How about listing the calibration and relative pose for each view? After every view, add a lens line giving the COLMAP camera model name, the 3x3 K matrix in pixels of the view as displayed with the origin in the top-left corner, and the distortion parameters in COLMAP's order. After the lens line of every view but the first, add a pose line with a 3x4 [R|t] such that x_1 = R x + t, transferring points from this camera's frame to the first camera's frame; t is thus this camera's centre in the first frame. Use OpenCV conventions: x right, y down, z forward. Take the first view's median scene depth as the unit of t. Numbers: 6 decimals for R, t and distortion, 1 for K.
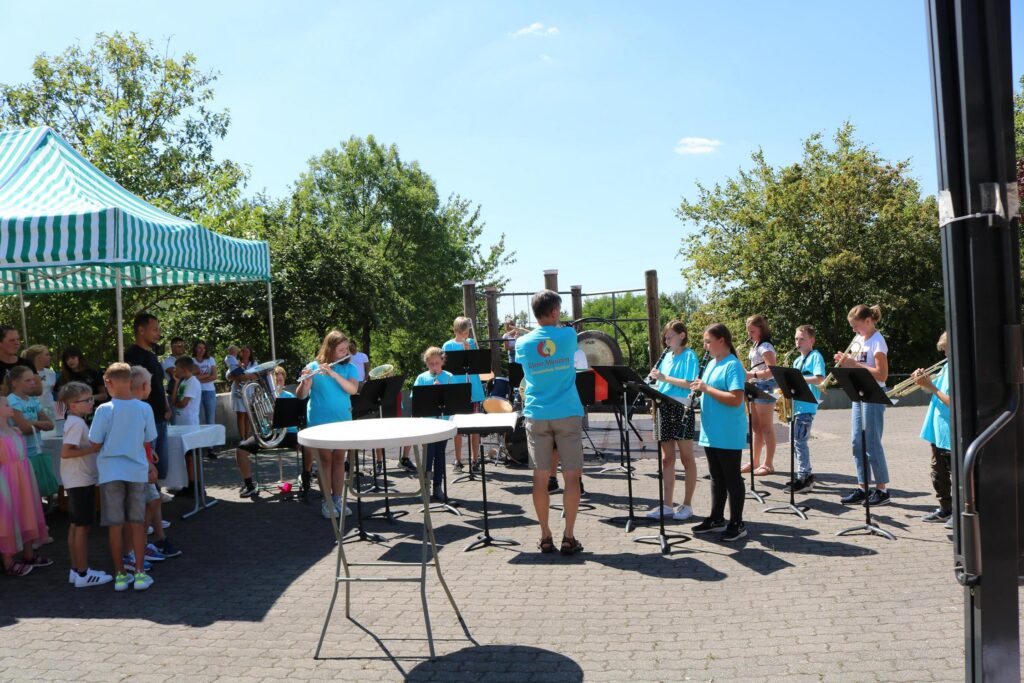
lens RADIAL K [[861.4, 0, 491.7], [0, 861.4, 340.1], [0, 0, 1]] dist [-0.164049, 0.156012]
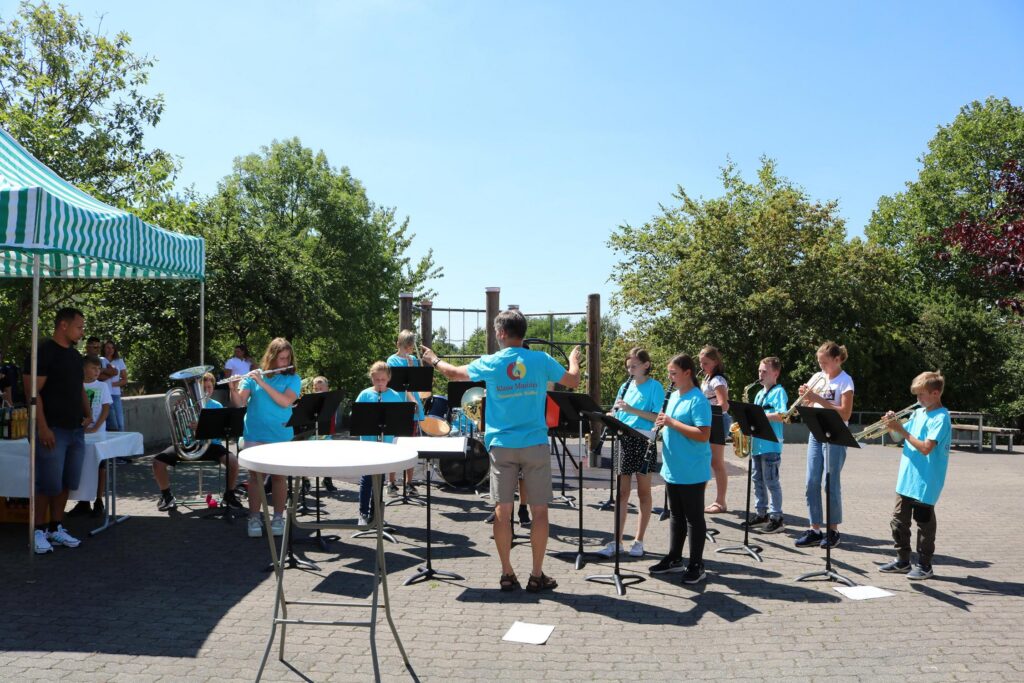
lens RADIAL K [[861.4, 0, 491.7], [0, 861.4, 340.1], [0, 0, 1]] dist [-0.164049, 0.156012]
pose [[0.993725, 0.055990, 0.096832, -0.030018], [-0.054212, 0.998311, -0.020893, -0.002316], [-0.097838, 0.015513, 0.995081, 0.049779]]
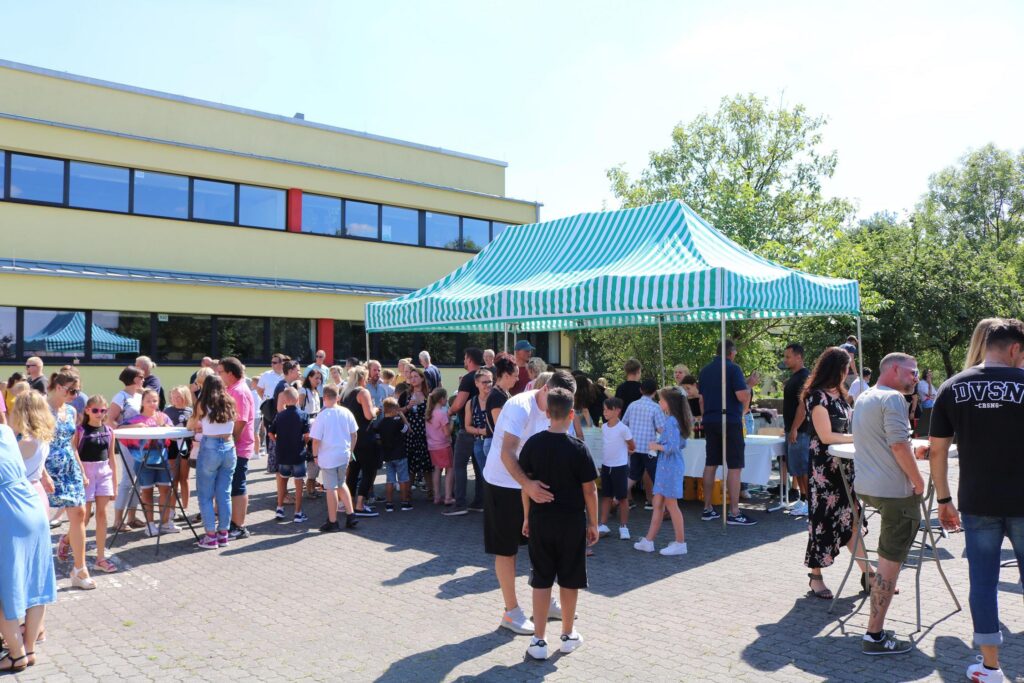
lens RADIAL K [[861.4, 0, 491.7], [0, 861.4, 340.1], [0, 0, 1]] dist [-0.164049, 0.156012]
pose [[0.749937, 0.012908, -0.661384, 0.102138], [-0.020494, 0.999783, -0.003726, -0.019150], [0.661192, 0.016349, 0.750038, -0.149394]]
